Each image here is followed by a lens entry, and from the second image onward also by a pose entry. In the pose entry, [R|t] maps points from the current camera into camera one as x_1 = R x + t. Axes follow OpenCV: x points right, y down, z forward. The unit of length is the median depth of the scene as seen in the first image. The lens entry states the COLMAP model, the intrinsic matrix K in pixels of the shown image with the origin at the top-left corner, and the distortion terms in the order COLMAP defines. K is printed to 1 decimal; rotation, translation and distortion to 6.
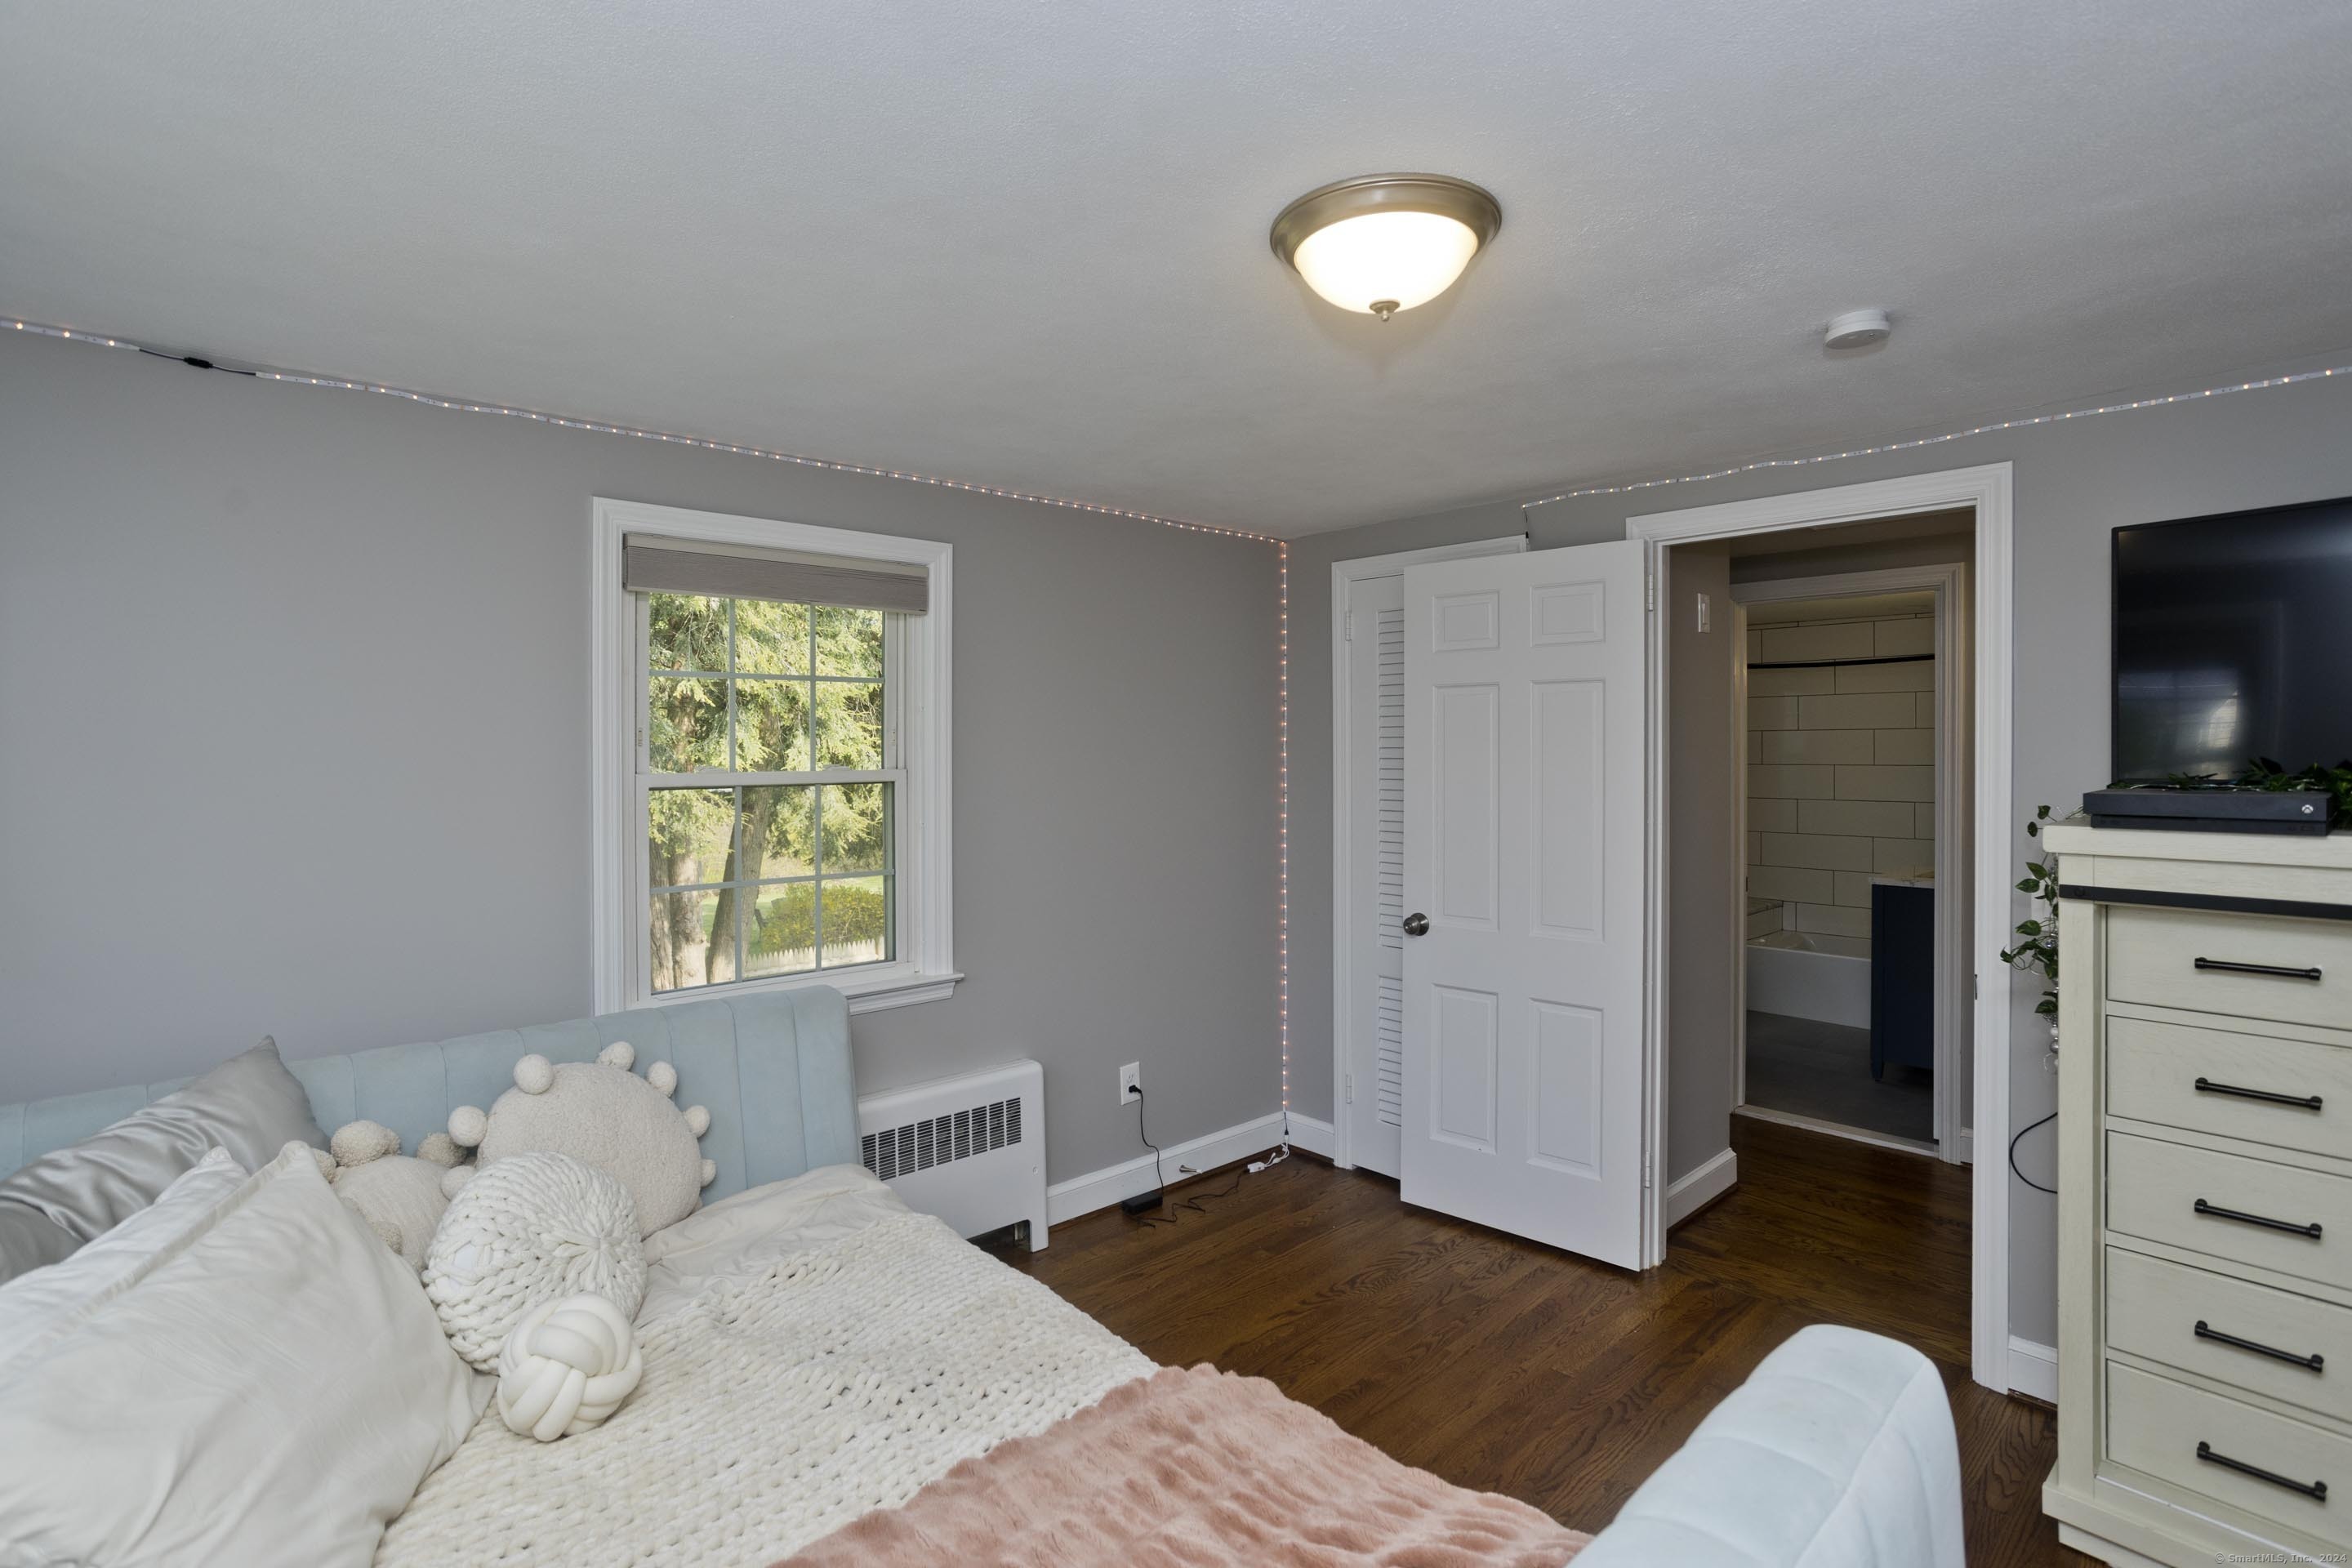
lens RADIAL K [[1141.0, 0, 1180.4], [0, 1141.0, 726.0], [0, 0, 1]] dist [-0.053881, 0.033631]
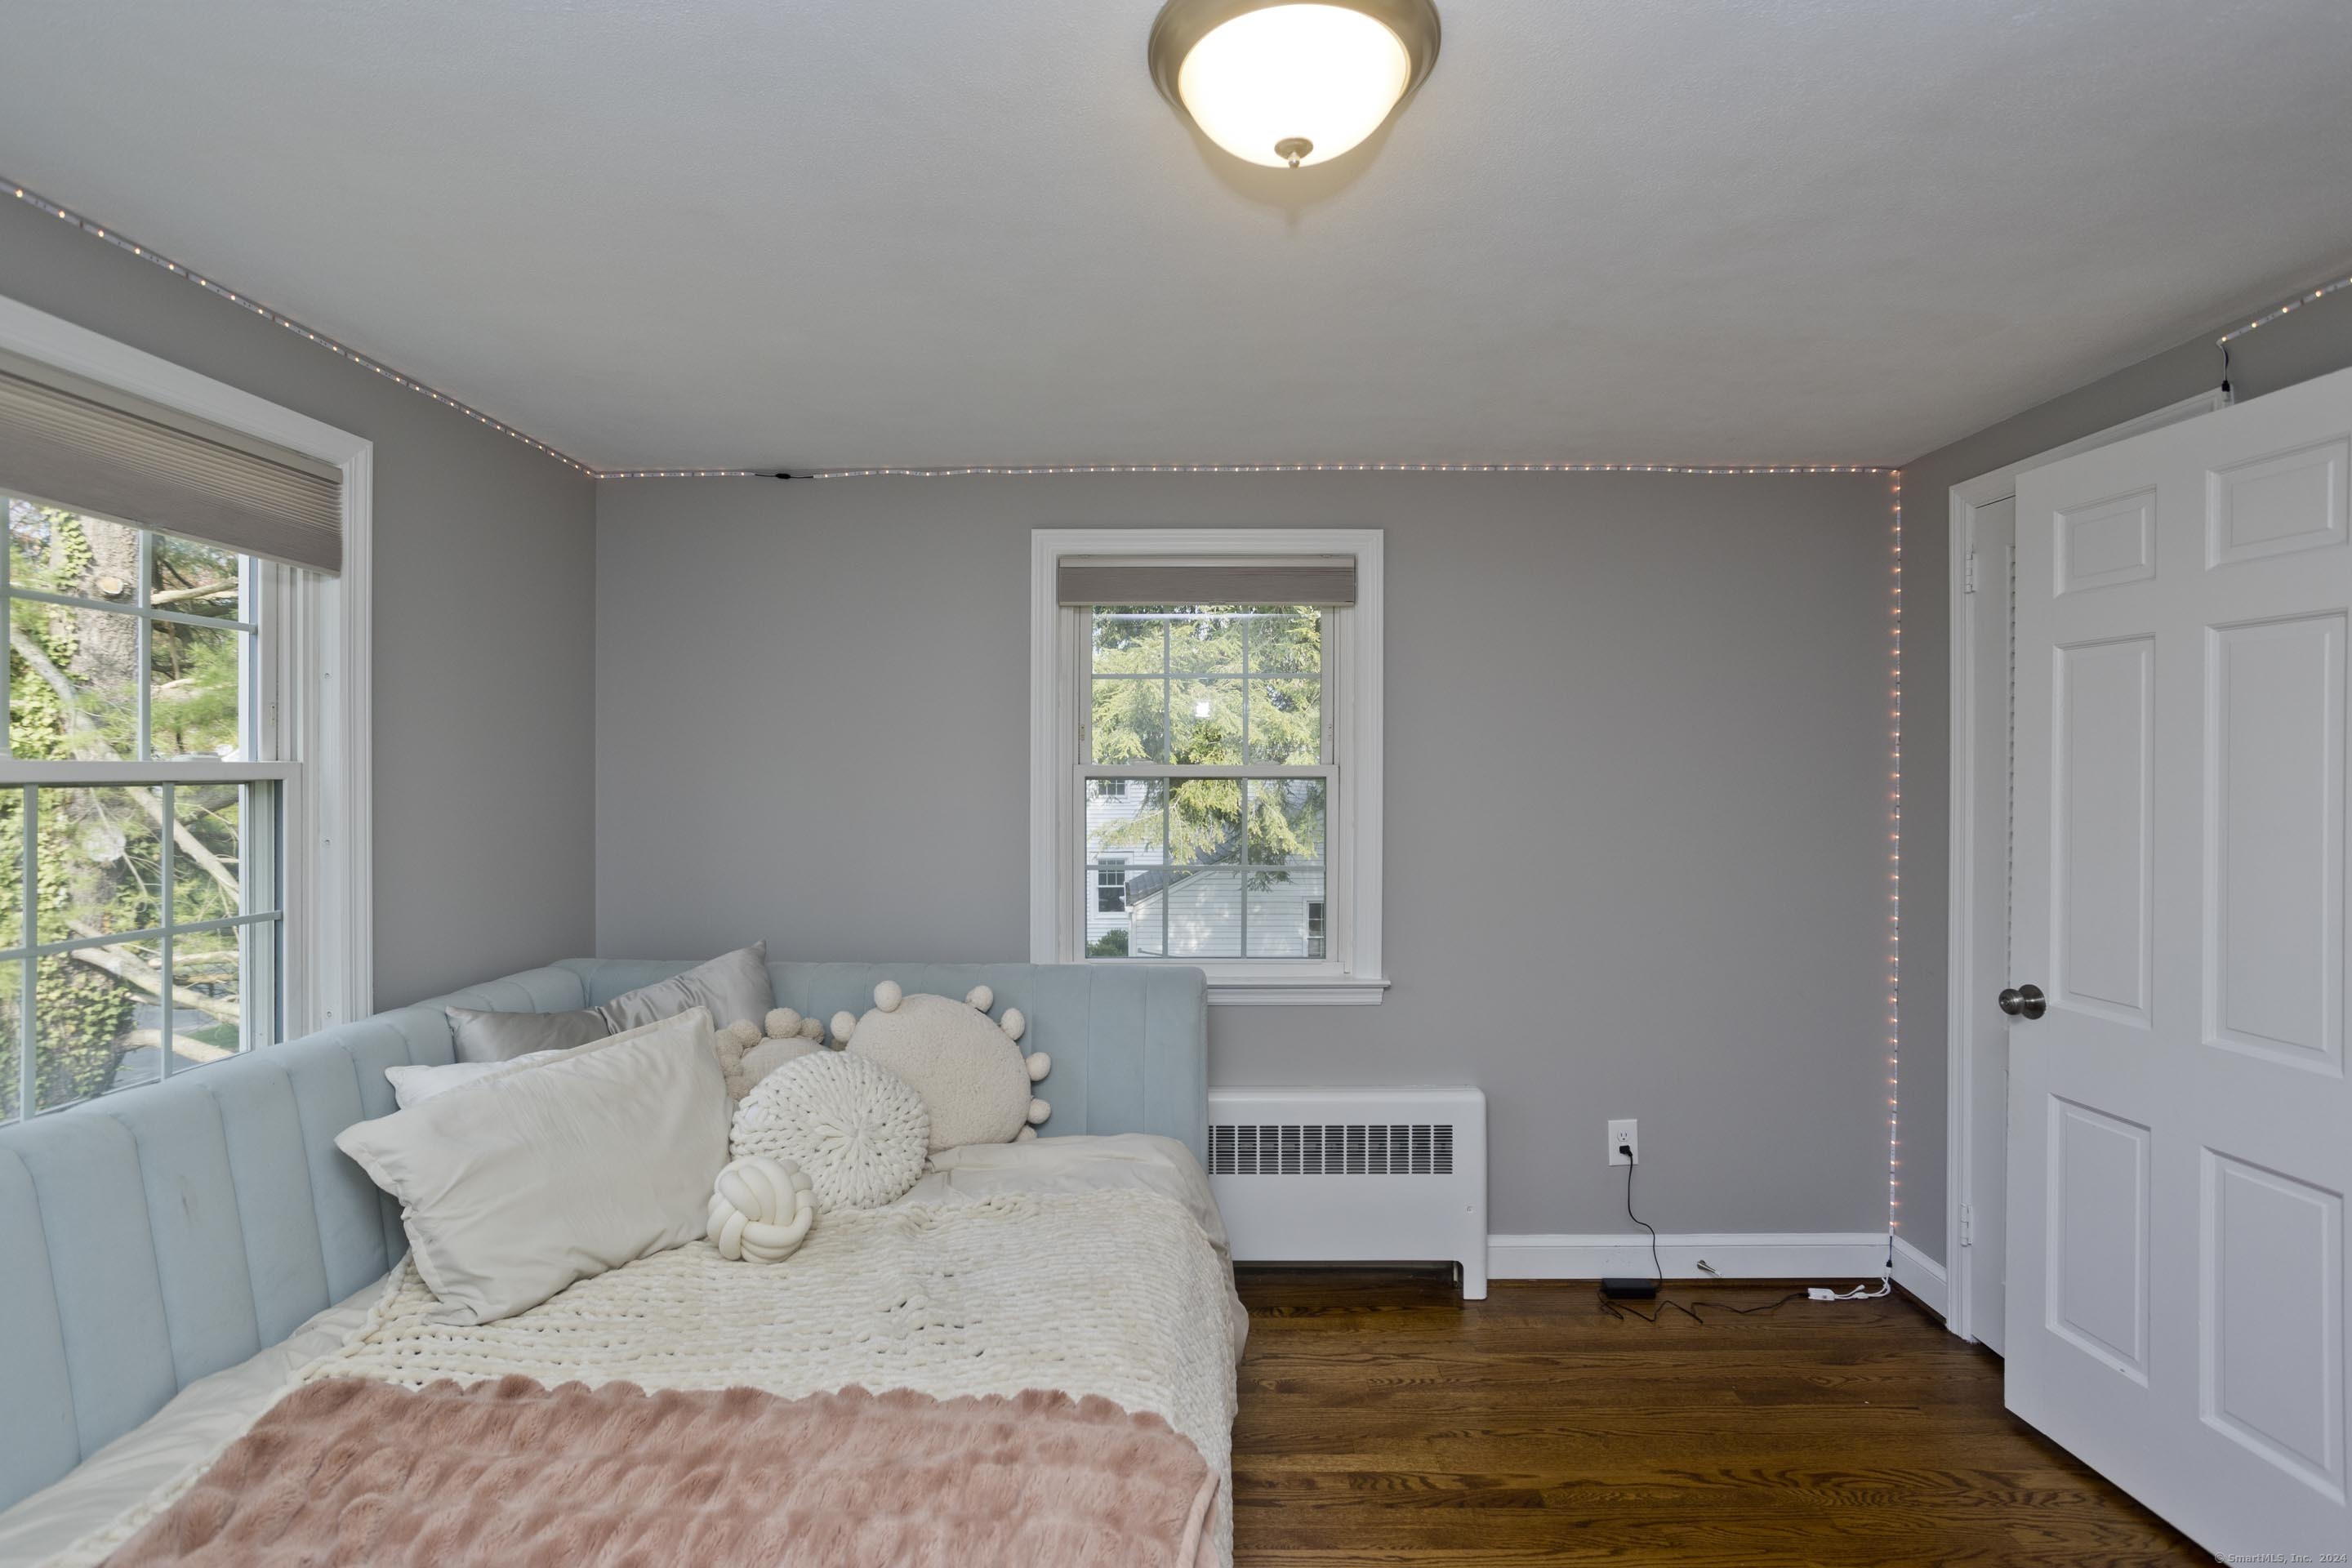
lens RADIAL K [[1140.0, 0, 1181.8], [0, 1140.0, 742.7], [0, 0, 1]] dist [-0.053470, 0.034061]
pose [[0.725786, -0.010243, -0.687844, 0.324214], [0.008194, 0.999947, -0.006245, 0.022914], [0.687871, -0.001104, 0.725832, 0.186432]]
